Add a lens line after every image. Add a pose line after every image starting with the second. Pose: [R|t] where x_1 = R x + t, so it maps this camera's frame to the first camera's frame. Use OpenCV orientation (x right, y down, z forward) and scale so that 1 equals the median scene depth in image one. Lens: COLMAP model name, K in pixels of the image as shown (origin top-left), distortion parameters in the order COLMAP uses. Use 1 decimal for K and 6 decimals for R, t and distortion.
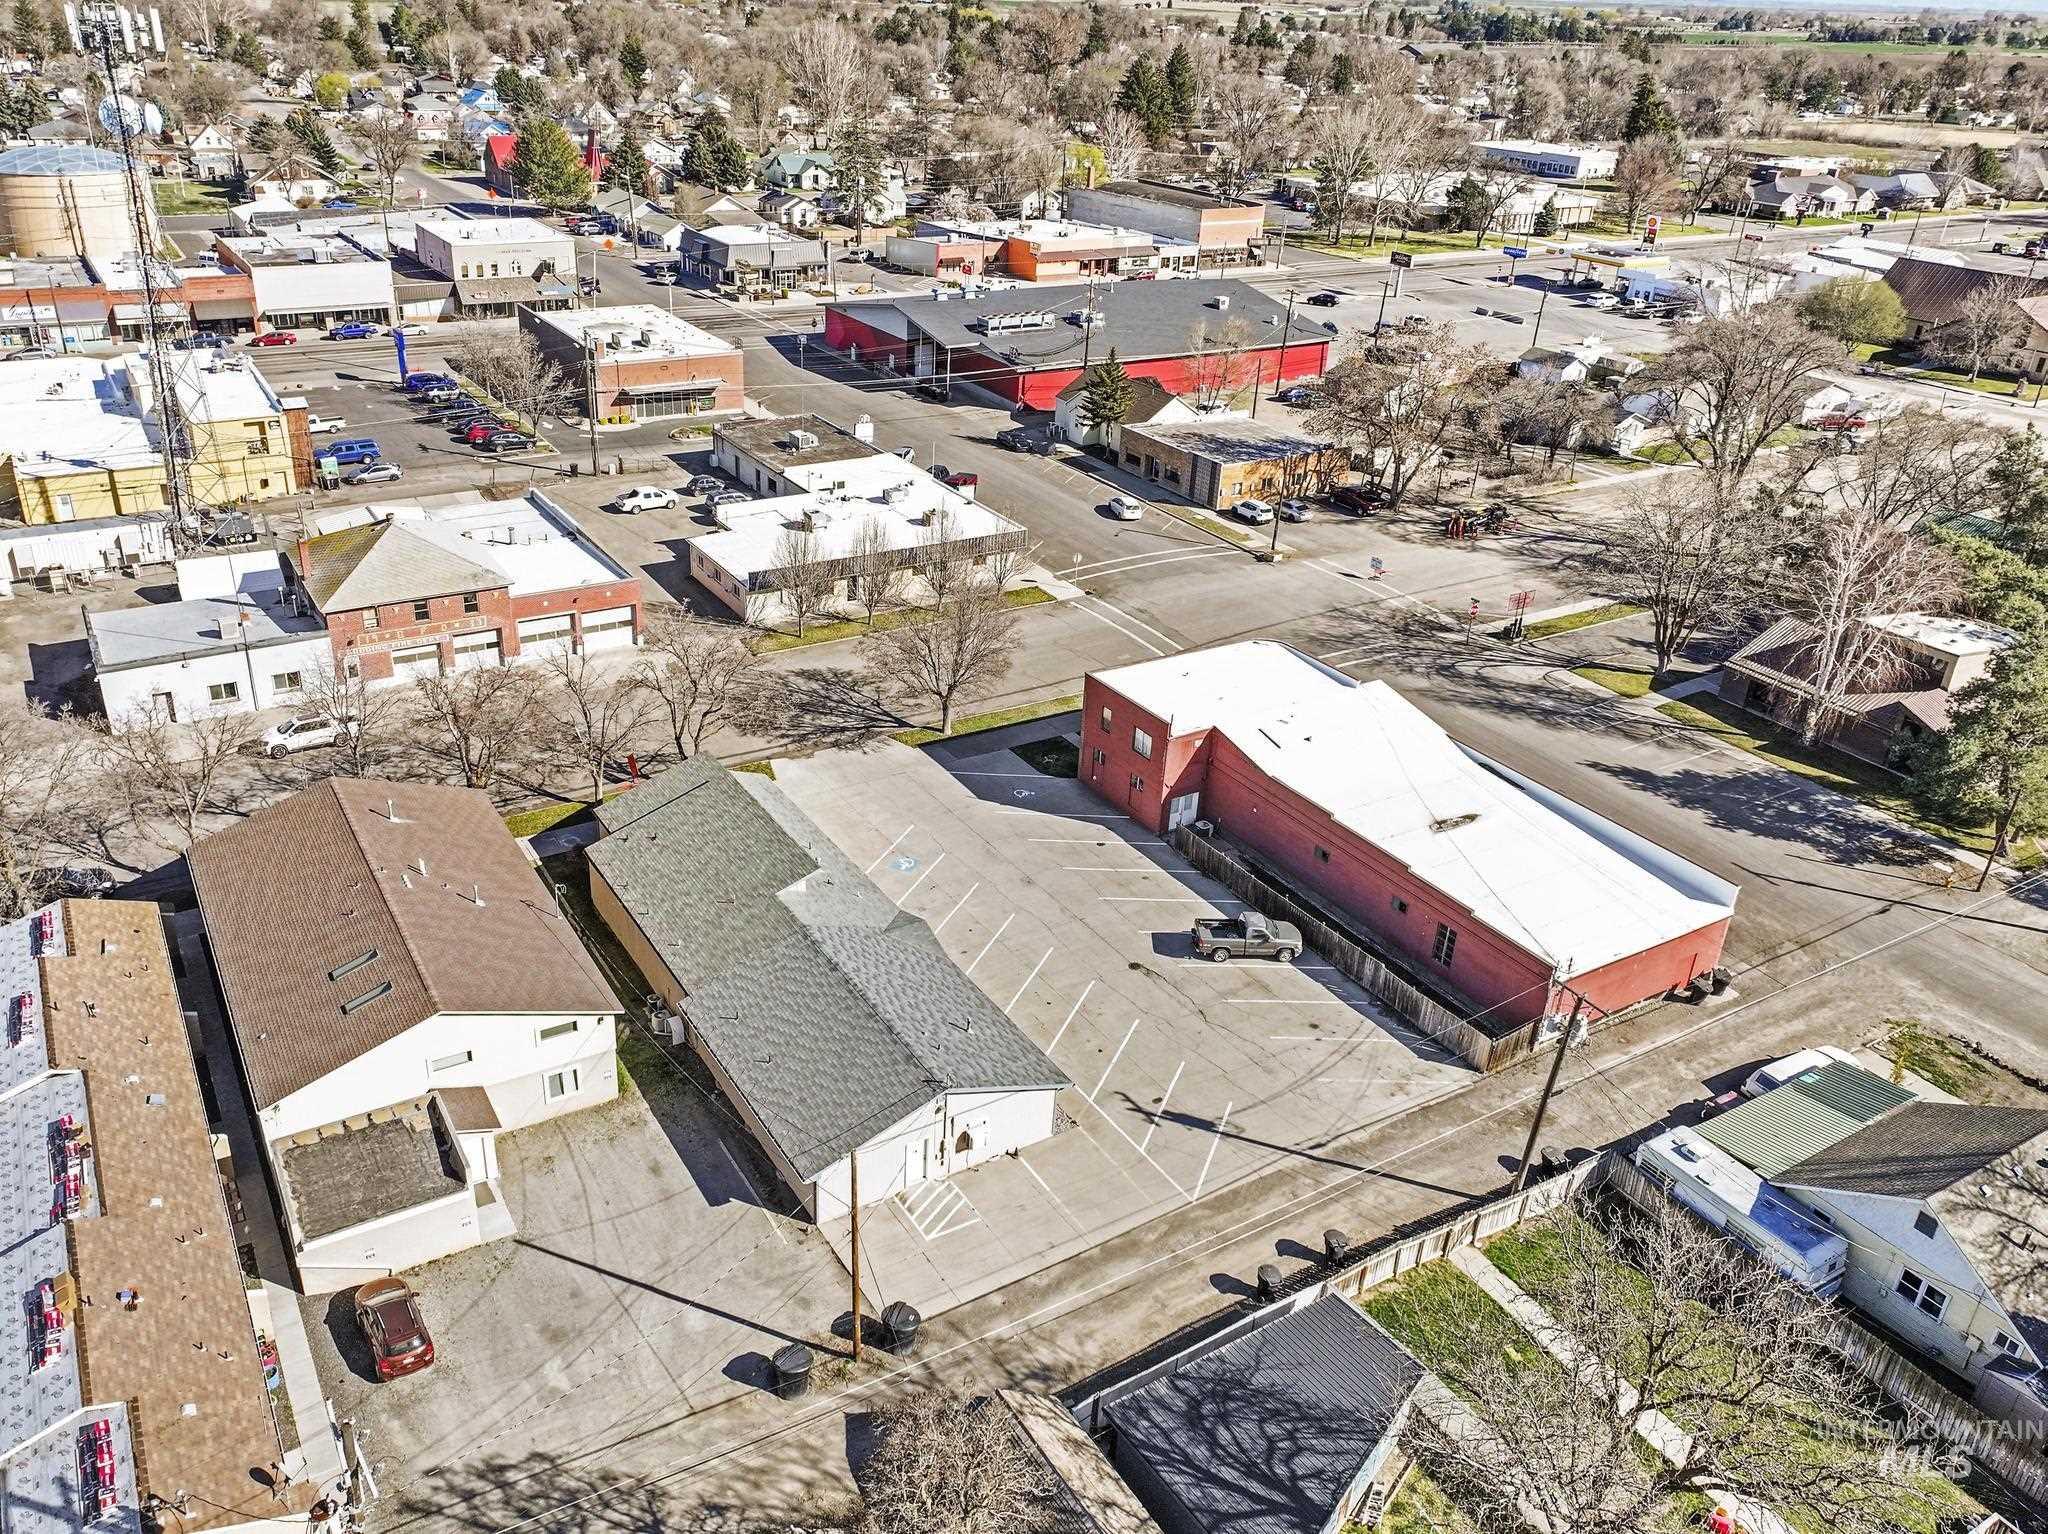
lens RADIAL K [[1537.0, 0, 948.9], [0, 1537.0, 763.5], [0, 0, 1]] dist [-0.000209, 0.002121]
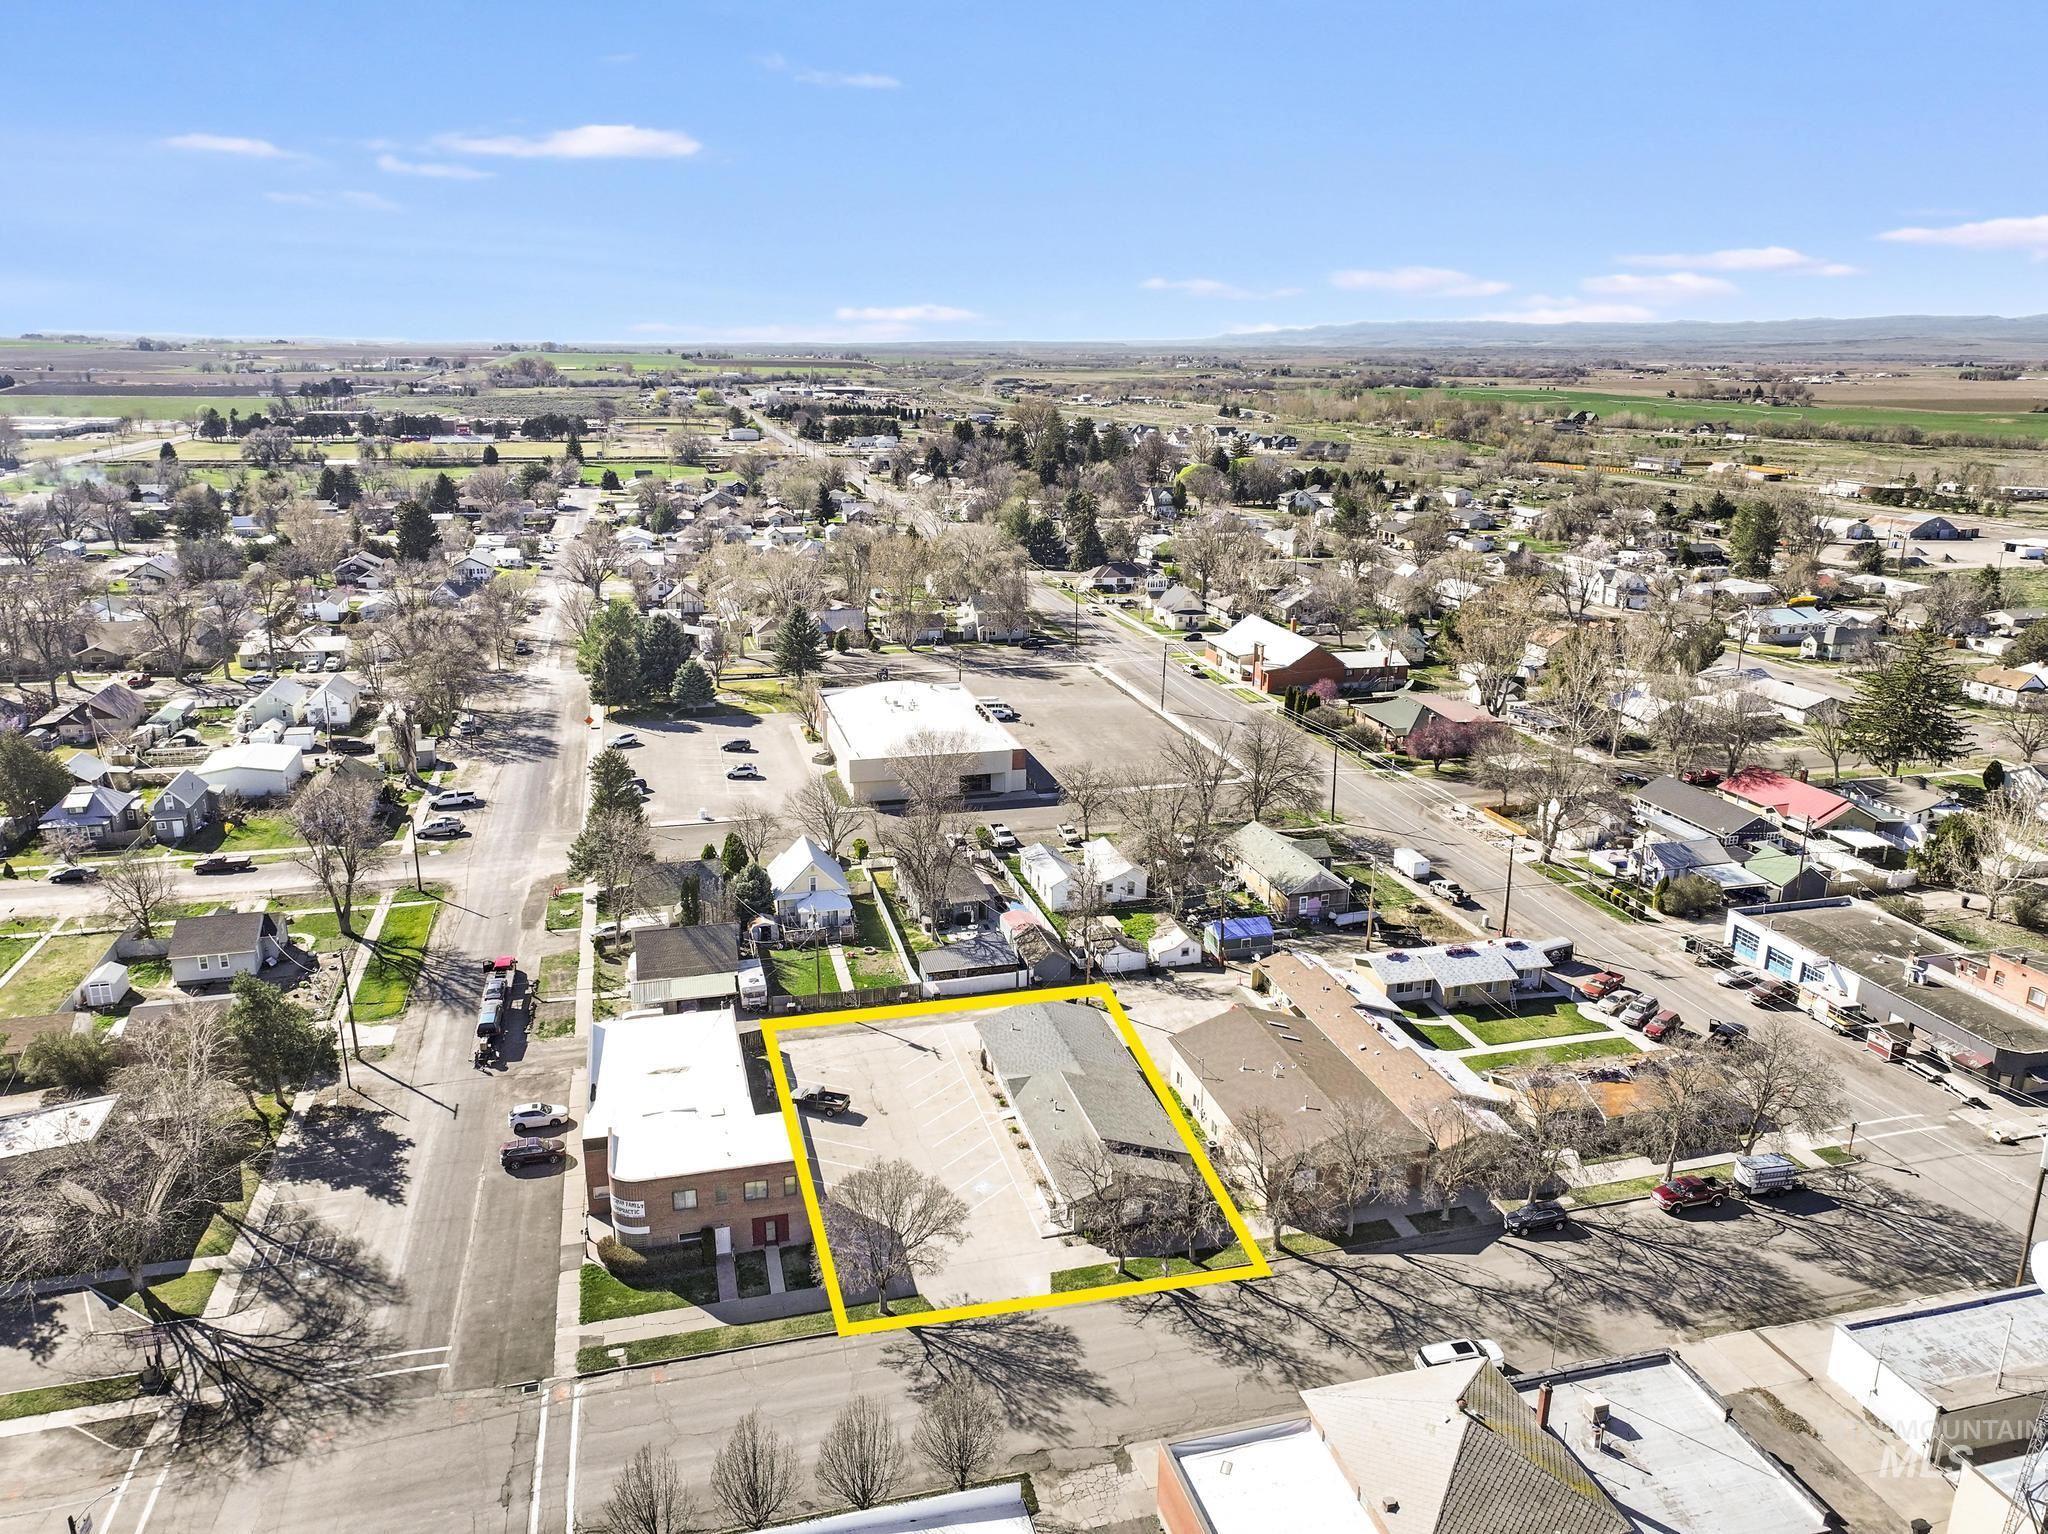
lens RADIAL K [[1442.5, 0, 1047.1], [0, 1442.5, 769.0], [0, 0, 1]] dist [0.004789, 0.007734]
pose [[-0.965527, -0.121473, 0.230221, -0.292539], [0.072806, 0.723113, 0.686882, -0.963110], [-0.249914, 0.679965, -0.689341, 1.370470]]
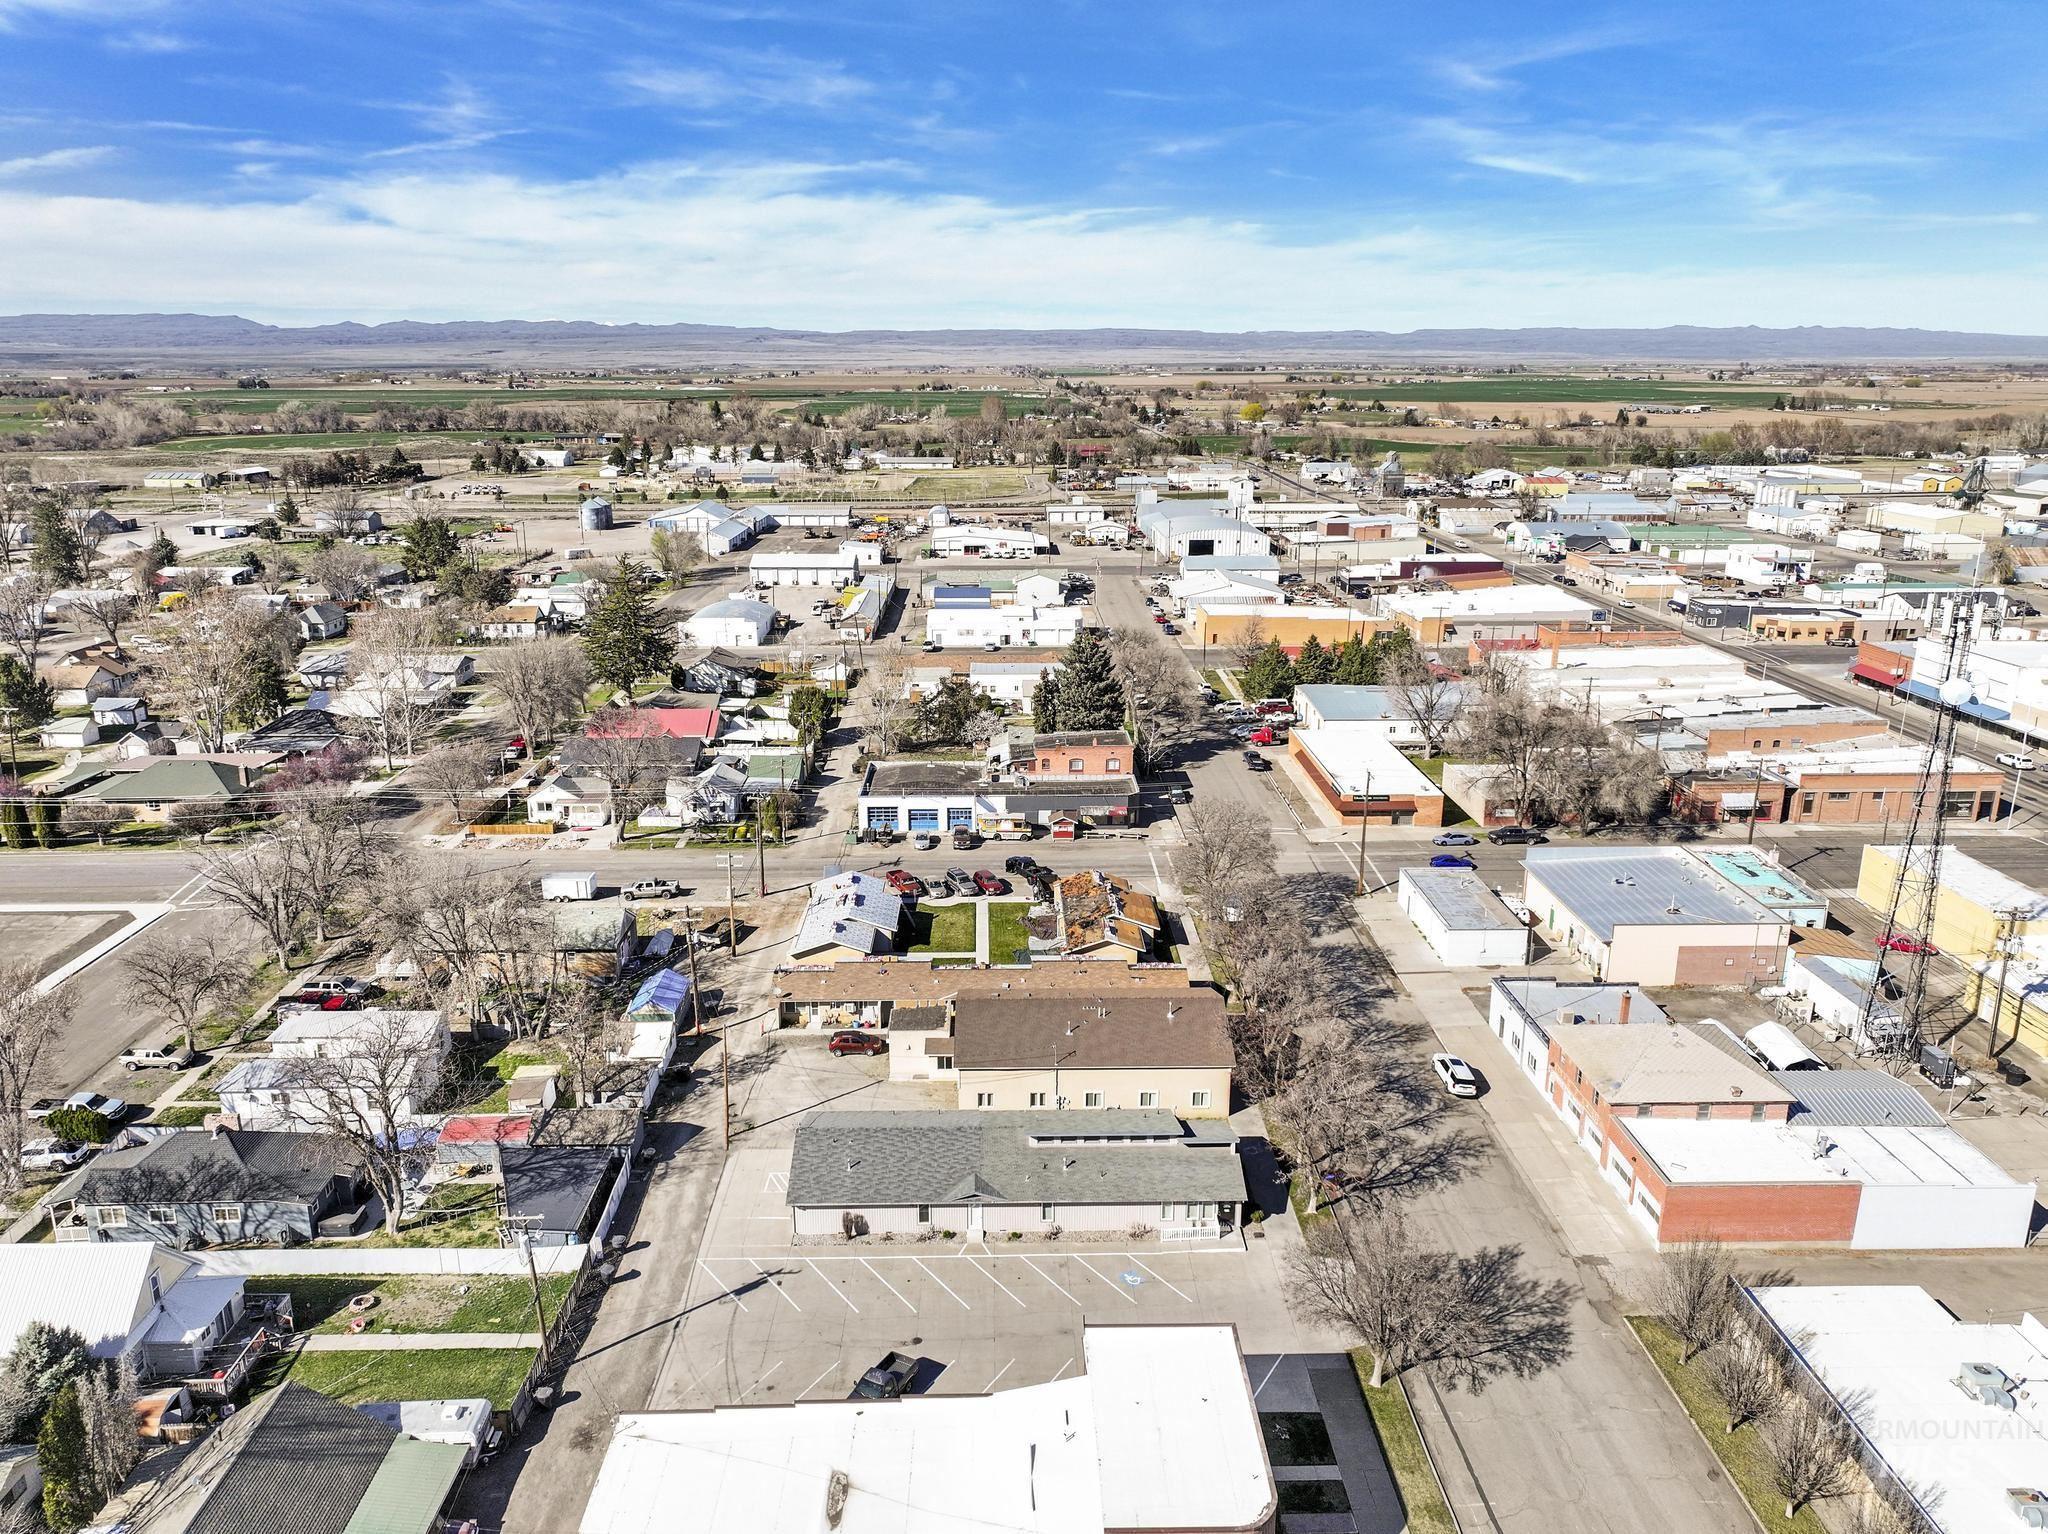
lens RADIAL K [[1451.2, 0, 1024.0], [0, 1451.2, 767.0], [0, 0, 1]] dist [0.008083, 0.000766]
pose [[-0.489090, 0.195332, -0.850081, 0.723627], [-0.414206, 0.805686, 0.423442, -0.563854], [0.767610, 0.559209, -0.313145, 0.878544]]
